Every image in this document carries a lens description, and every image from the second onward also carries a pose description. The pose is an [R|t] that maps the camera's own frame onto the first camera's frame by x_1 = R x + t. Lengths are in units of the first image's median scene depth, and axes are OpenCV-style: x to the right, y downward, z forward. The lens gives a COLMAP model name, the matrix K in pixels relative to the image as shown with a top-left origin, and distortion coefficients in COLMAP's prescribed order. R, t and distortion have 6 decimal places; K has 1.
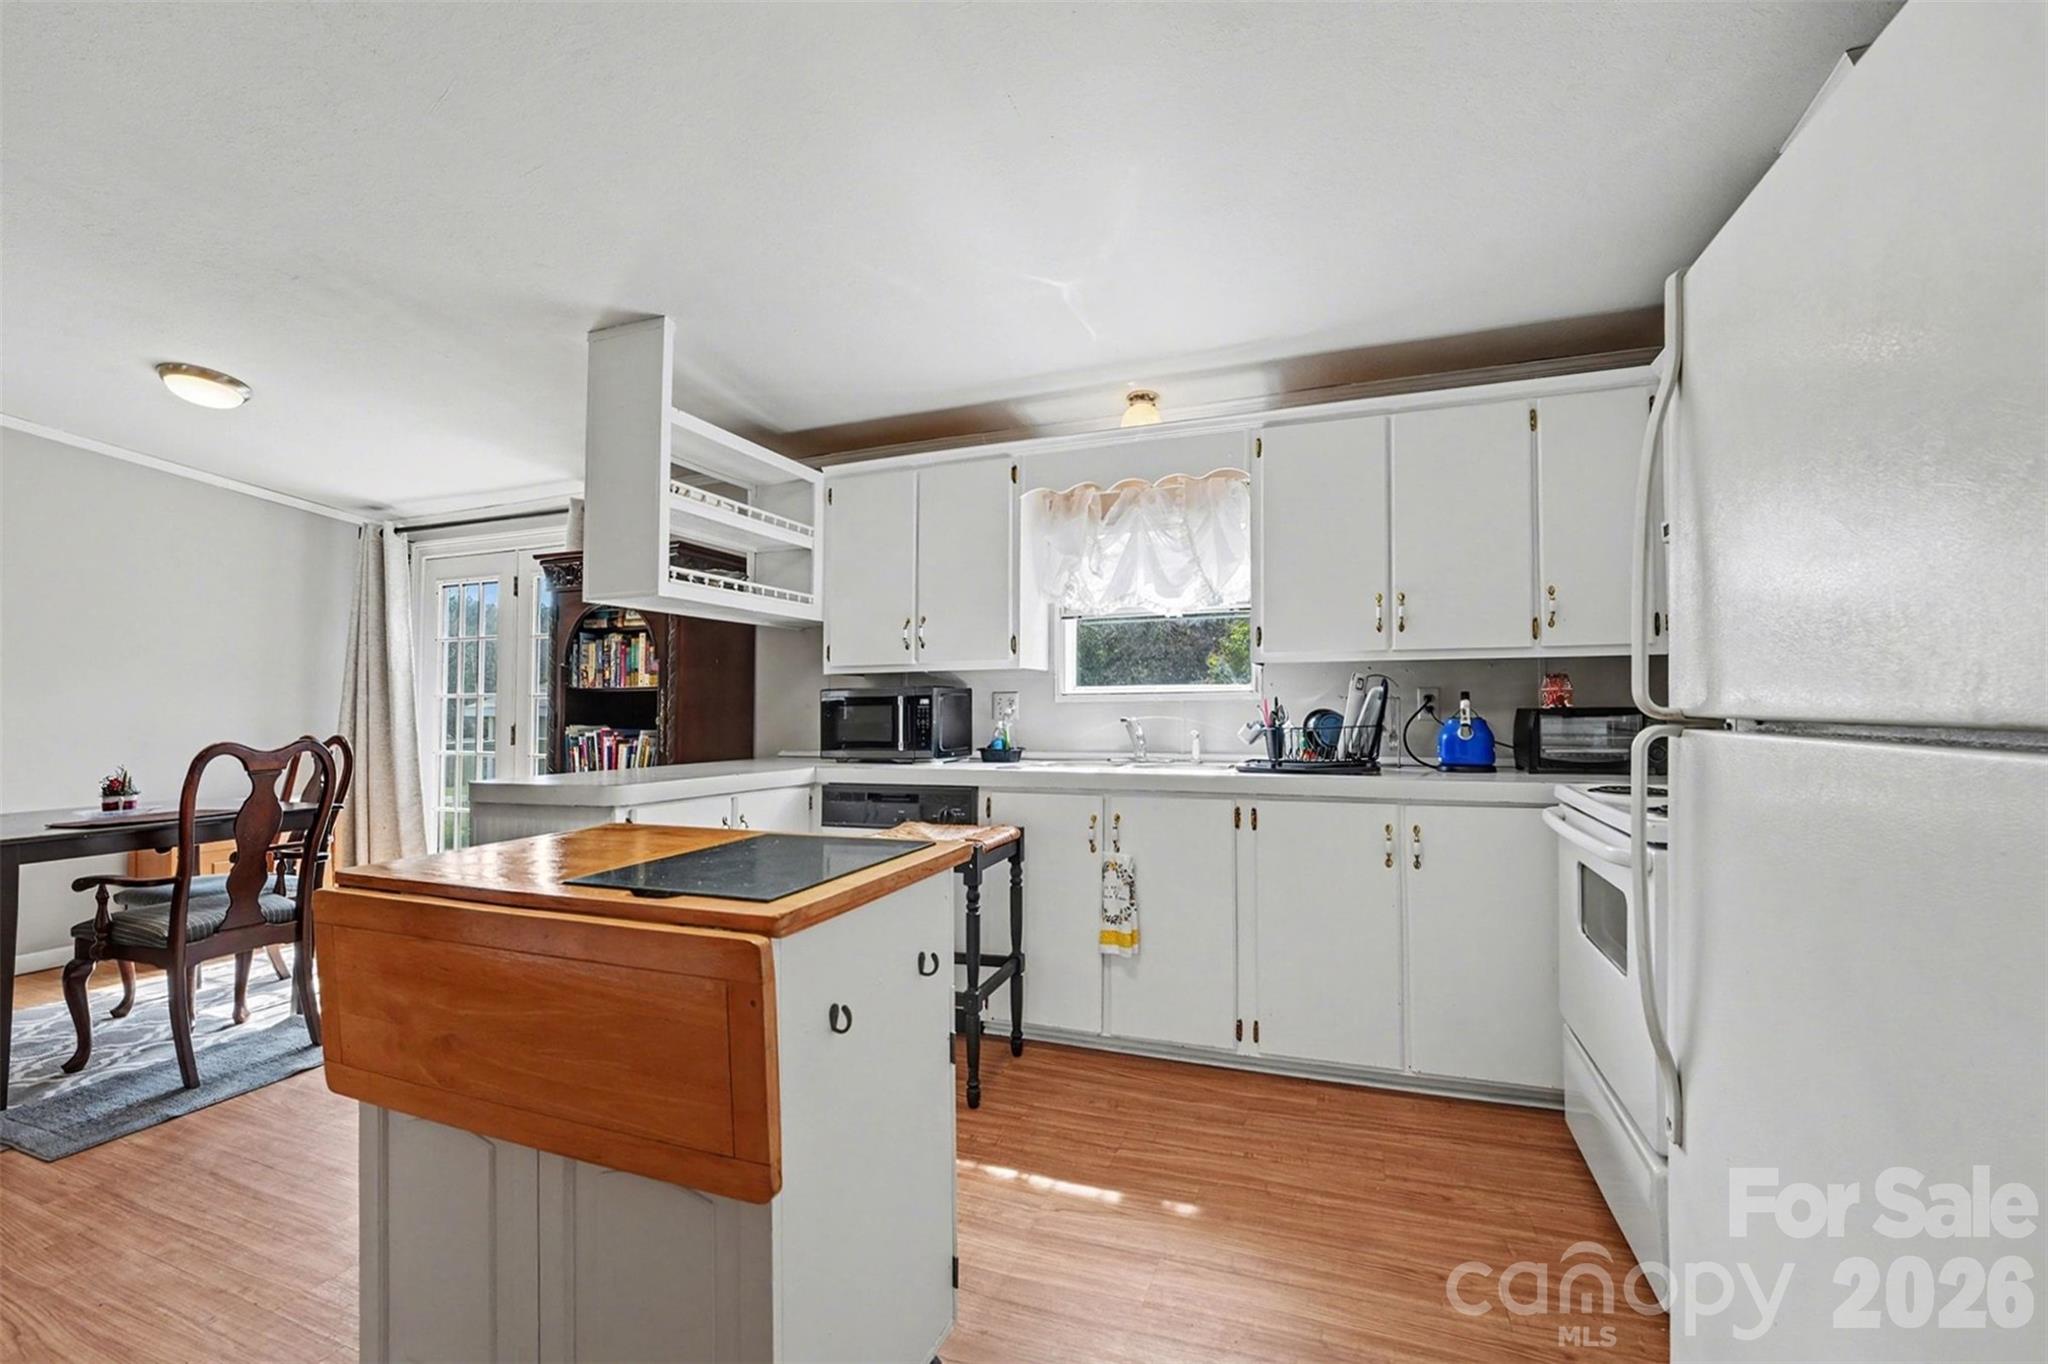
lens RADIAL K [[858.3, 0, 1036.2], [0, 858.3, 675.6], [0, 0, 1]] dist [-0.023386, 0.001082]
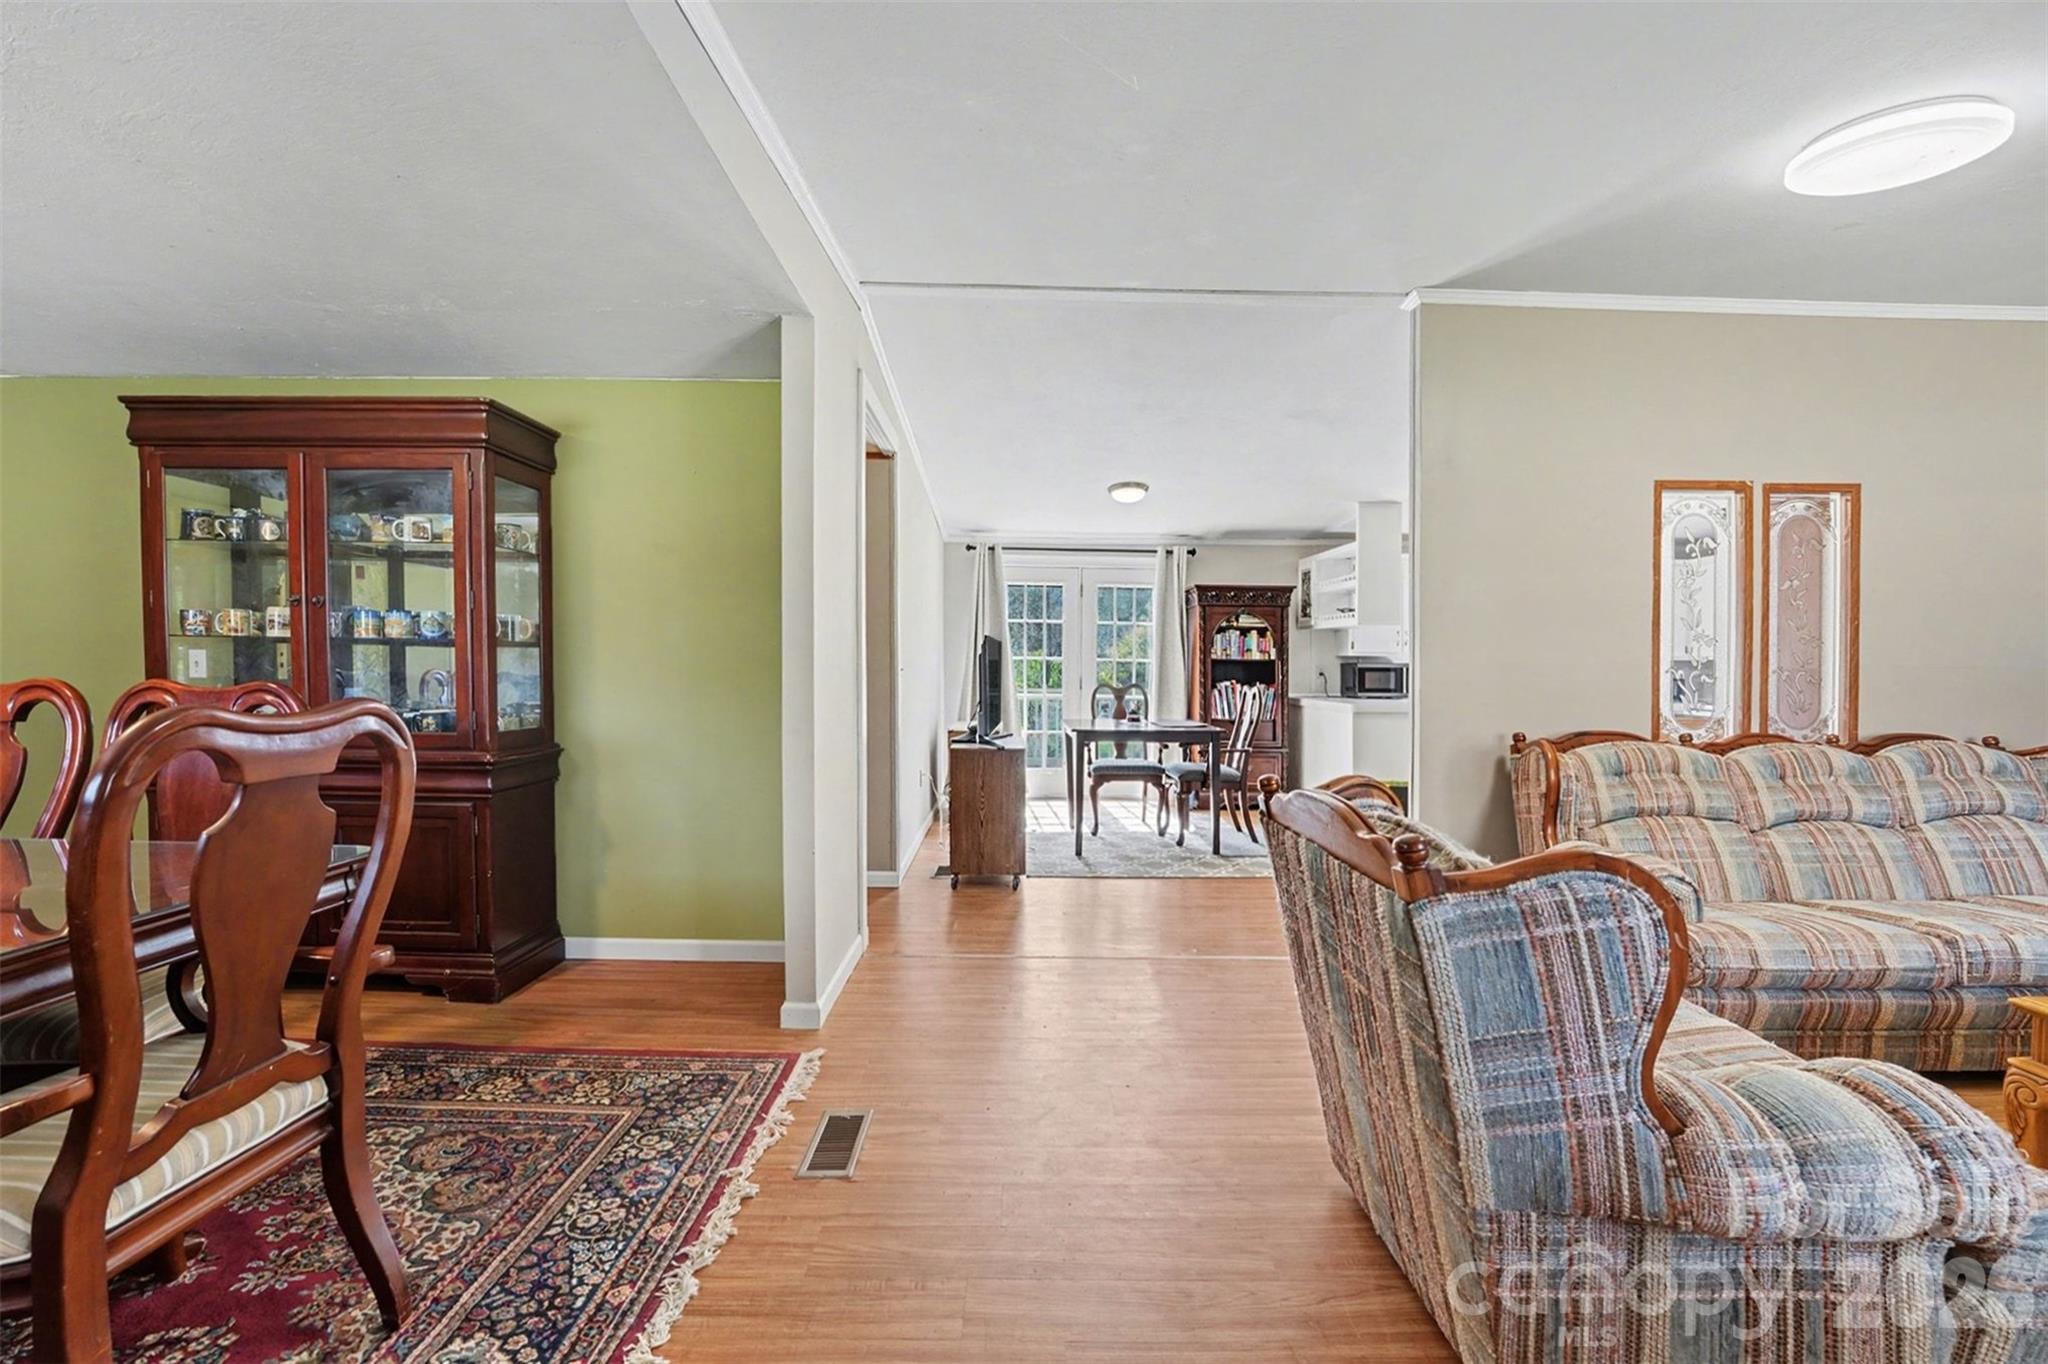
lens RADIAL K [[858.3, 0, 1013.6], [0, 858.3, 685.5], [0, 0, 1]] dist [-0.023386, 0.001082]
pose [[0.934405, 0.010070, 0.356070, -1.634930], [-0.032366, 0.997866, 0.056713, -0.018672], [-0.354738, -0.064518, 0.932737, -0.576712]]
